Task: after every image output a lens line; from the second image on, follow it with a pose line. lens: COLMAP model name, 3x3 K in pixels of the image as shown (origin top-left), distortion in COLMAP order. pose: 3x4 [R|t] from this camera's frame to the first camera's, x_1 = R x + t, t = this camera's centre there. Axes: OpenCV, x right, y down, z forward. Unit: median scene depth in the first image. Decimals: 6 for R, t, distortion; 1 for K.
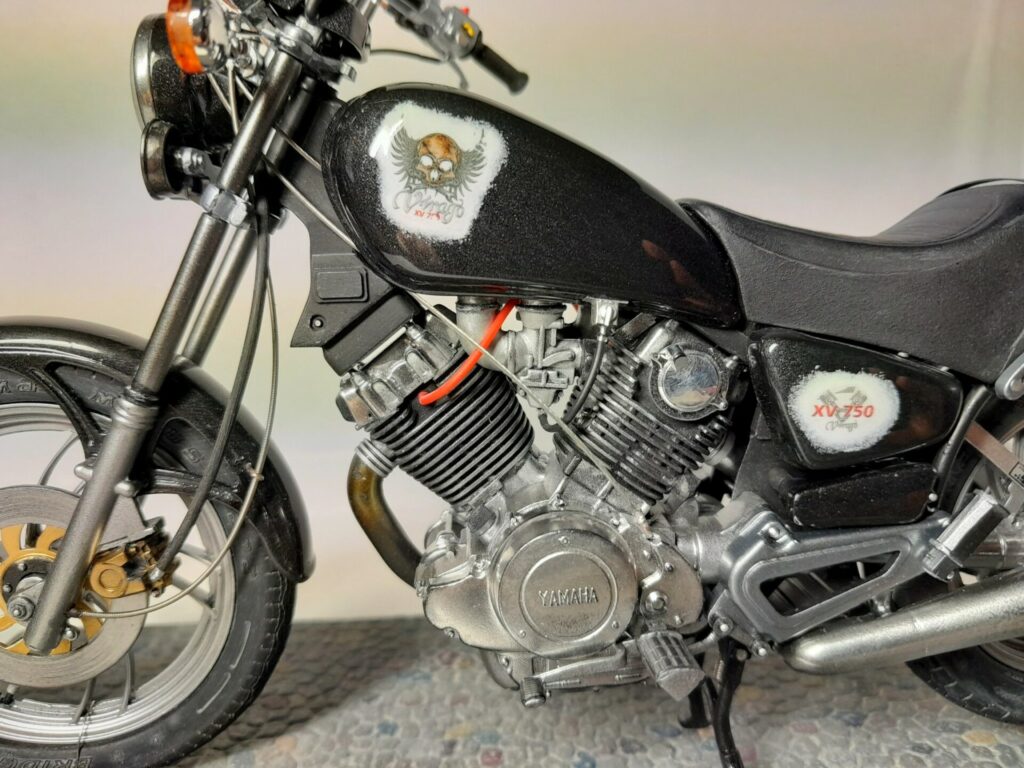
lens RADIAL K [[871.0, 0, 512.0], [0, 871.0, 384.0], [0, 0, 1]] dist [-0.046073, -0.009622]
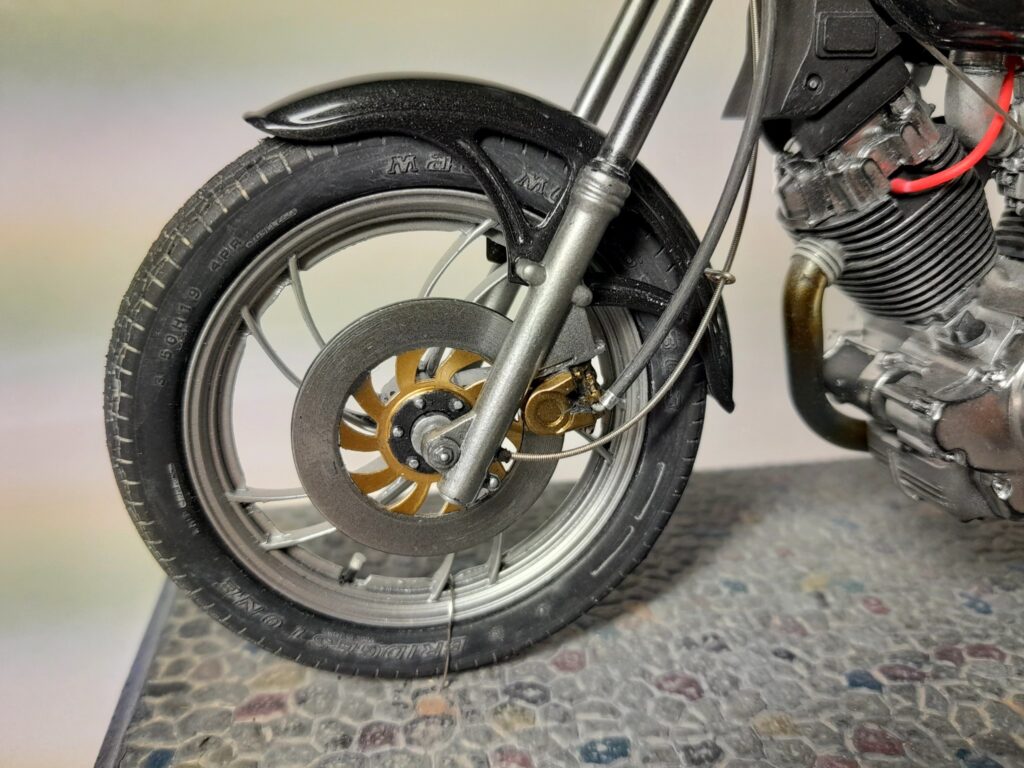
lens RADIAL K [[871.0, 0, 512.0], [0, 871.0, 384.0], [0, 0, 1]] dist [-0.046073, -0.009622]
pose [[0.992442, -0.027530, 0.119584, -0.596741], [0.013364, 0.992961, 0.117689, 0.106177], [-0.121982, -0.115202, 0.985824, 0.214666]]
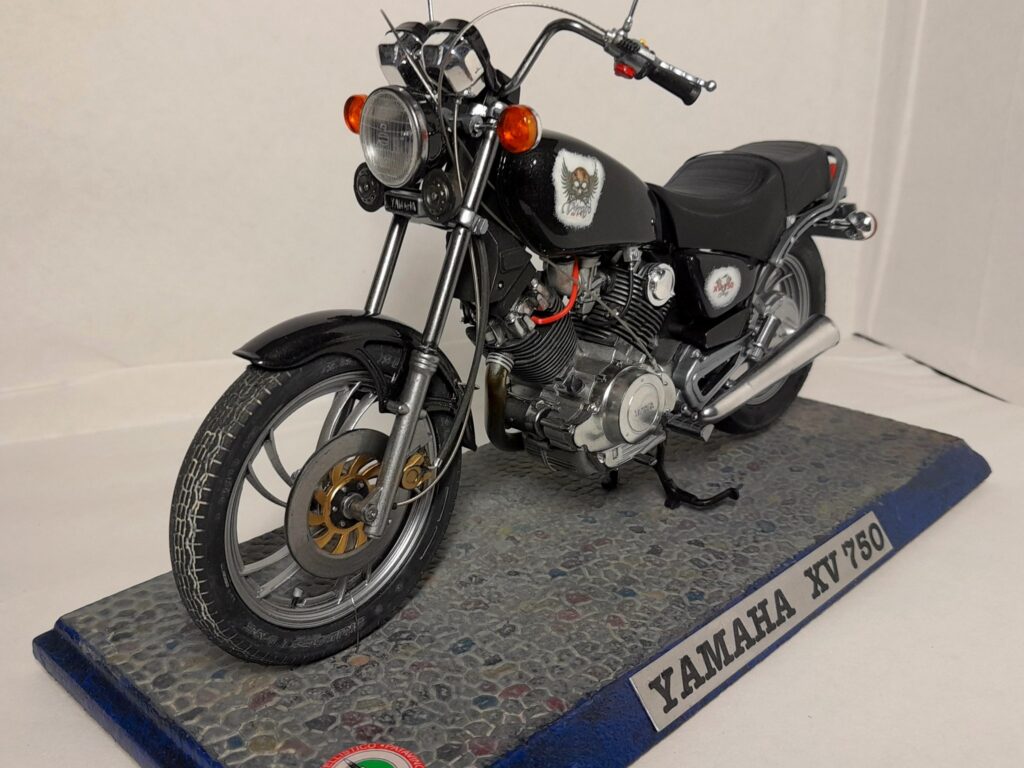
lens RADIAL K [[1031.2, 0, 494.7], [0, 1031.2, 368.7], [0, 0, 1]] dist [0.008155, -0.005226]
pose [[0.749510, -0.210778, 0.627540, -1.435015], [0.121453, 0.975649, 0.182642, -0.263480], [-0.650756, -0.060676, 0.756859, -0.431145]]
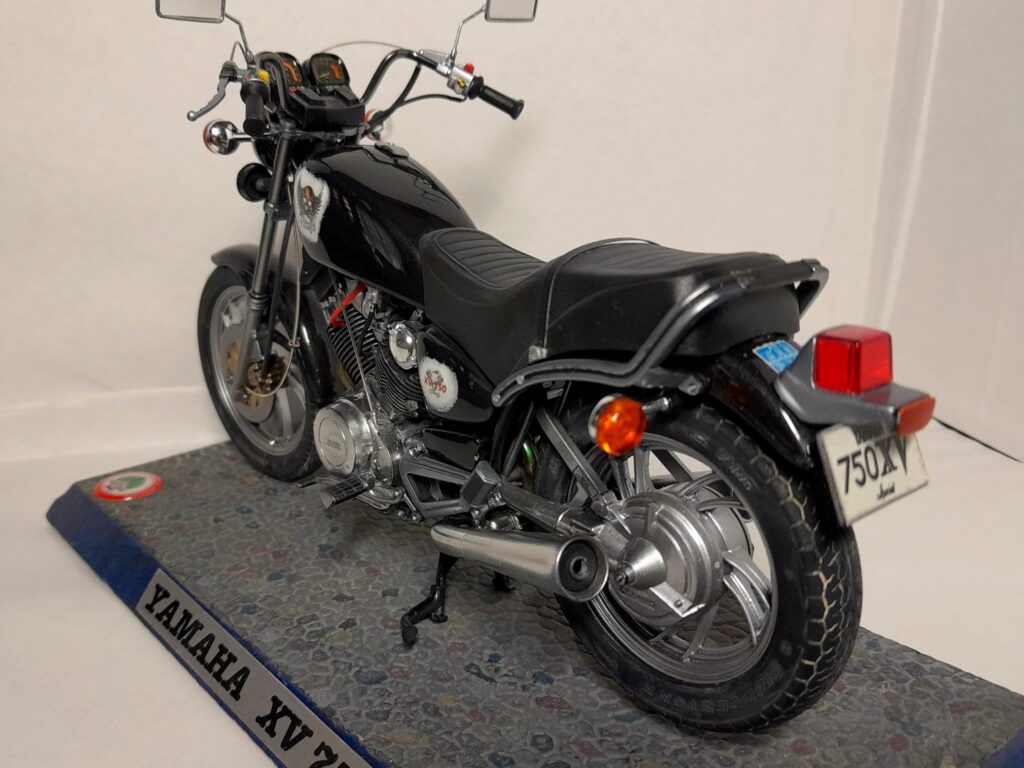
lens RADIAL K [[871.0, 0, 512.0], [0, 871.0, 384.0], [0, 0, 1]] dist [-0.046073, -0.009622]
pose [[0.645387, 0.251575, -0.721239, 1.494553], [-0.138605, 0.967103, 0.213307, -0.301152], [0.751176, -0.037698, 0.659025, 0.068526]]
